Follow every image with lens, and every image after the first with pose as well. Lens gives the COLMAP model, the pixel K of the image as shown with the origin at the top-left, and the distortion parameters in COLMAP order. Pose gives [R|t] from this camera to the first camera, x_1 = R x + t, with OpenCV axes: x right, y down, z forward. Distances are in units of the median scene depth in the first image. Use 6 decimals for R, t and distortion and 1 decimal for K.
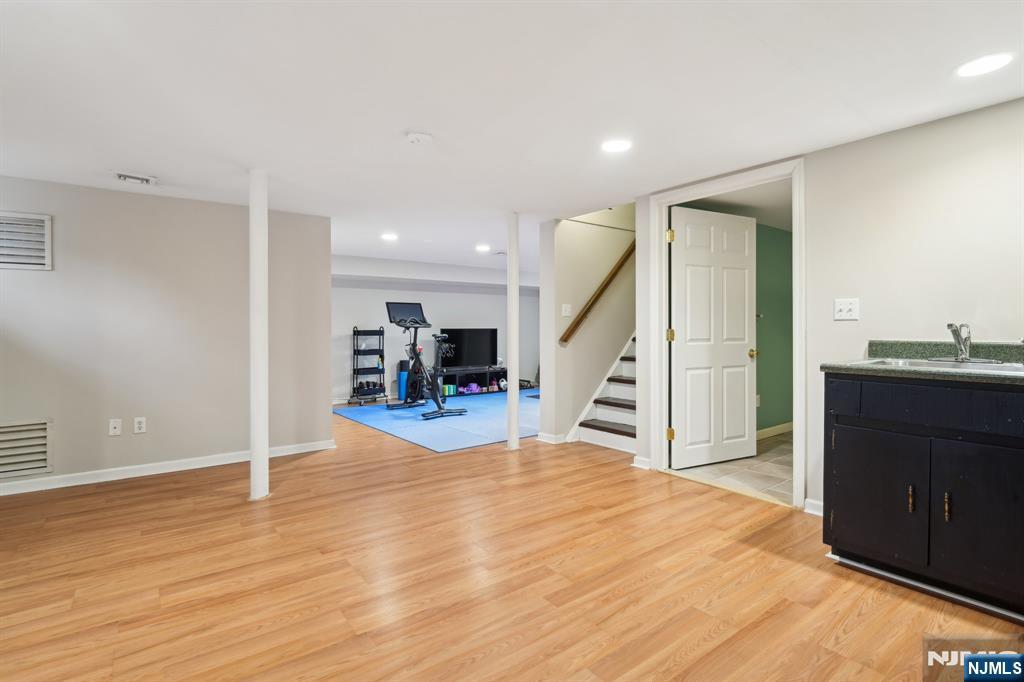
lens RADIAL K [[491.8, 0, 510.0], [0, 491.8, 334.4], [0, 0, 1]] dist [0.006001, 0.000132]
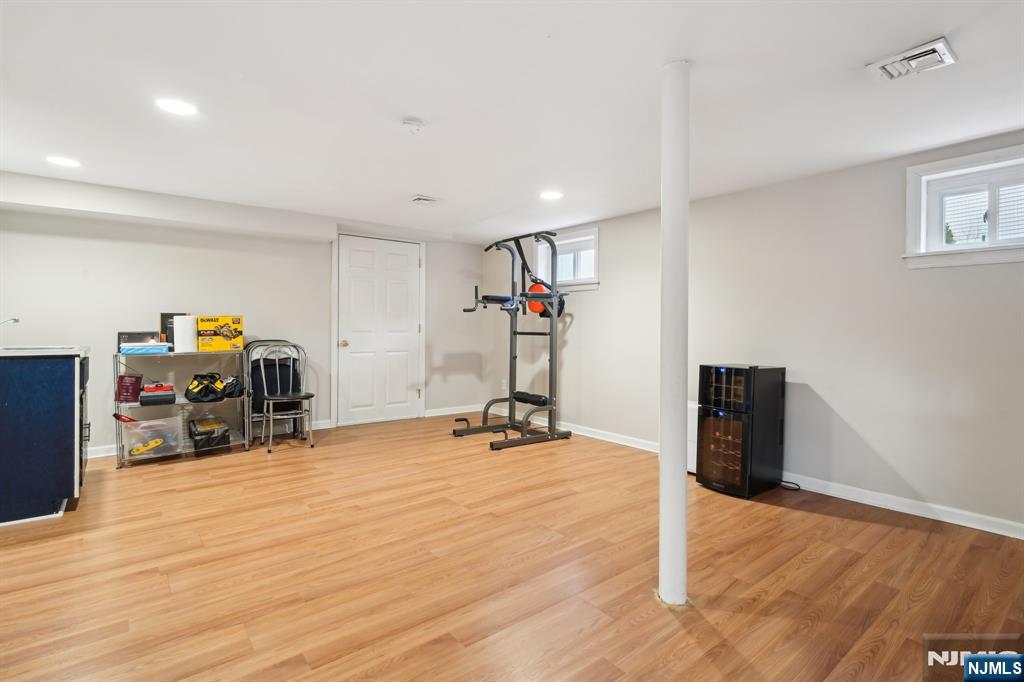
lens RADIAL K [[491.8, 0, 510.9], [0, 491.8, 334.3], [0, 0, 1]] dist [0.006001, 0.000132]
pose [[-0.999653, -0.002447, -0.026235, -0.155591], [-0.003284, 0.999485, 0.031918, -0.009031], [0.026144, 0.031993, -0.999146, 0.854748]]
